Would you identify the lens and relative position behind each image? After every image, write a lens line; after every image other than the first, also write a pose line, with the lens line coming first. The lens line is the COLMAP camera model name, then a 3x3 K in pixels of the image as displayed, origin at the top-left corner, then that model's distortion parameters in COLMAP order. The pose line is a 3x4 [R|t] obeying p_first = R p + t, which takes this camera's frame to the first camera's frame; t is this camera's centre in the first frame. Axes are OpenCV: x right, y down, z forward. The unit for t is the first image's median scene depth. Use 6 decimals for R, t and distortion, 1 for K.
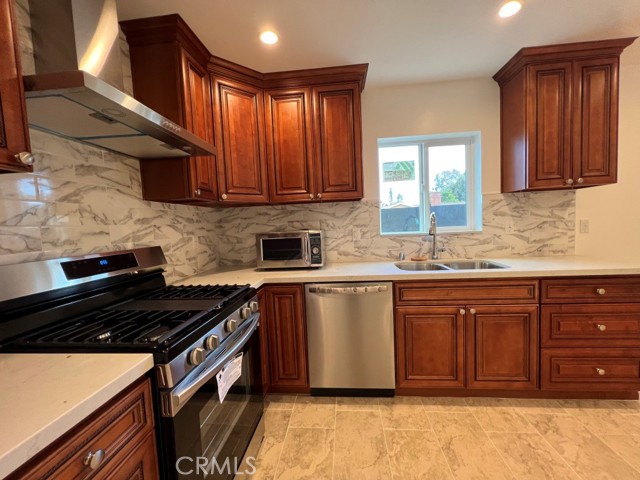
lens RADIAL K [[256.0, 0, 323.3], [0, 256.0, 238.4], [0, 0, 1]] dist [0.001896, -0.000045]
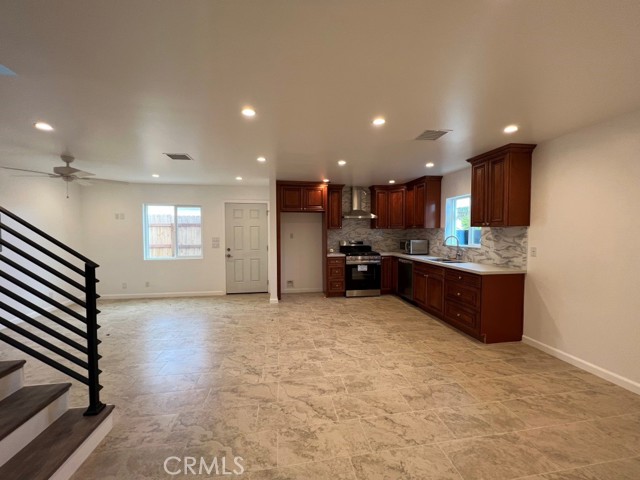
lens RADIAL K [[256.0, 0, 321.1], [0, 256.0, 238.9], [0, 0, 1]] dist [0.001896, -0.000045]
pose [[0.243628, 0.073548, -0.967076, 2.096483], [-0.062836, 0.996223, 0.059935, -0.129326], [0.967831, 0.046165, 0.247329, -0.504042]]
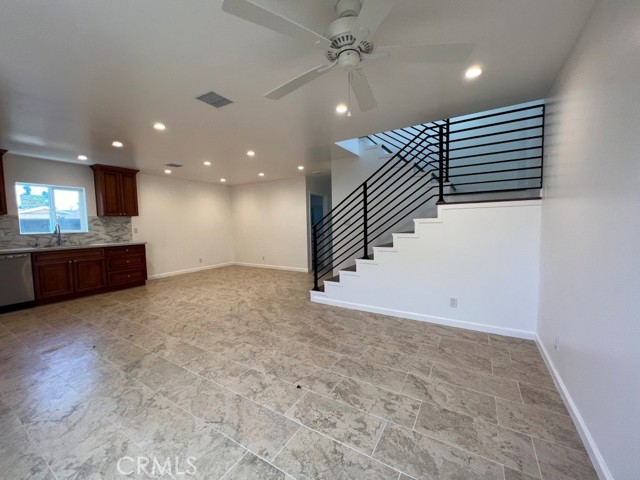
lens RADIAL K [[256.0, 0, 321.0], [0, 256.0, 239.7], [0, 0, 1]] dist [0.001896, -0.000045]
pose [[0.441619, -0.019384, 0.896993, -0.506777], [0.049482, 0.998771, -0.002778, 0.146827], [-0.895837, 0.045612, 0.442035, -1.860545]]
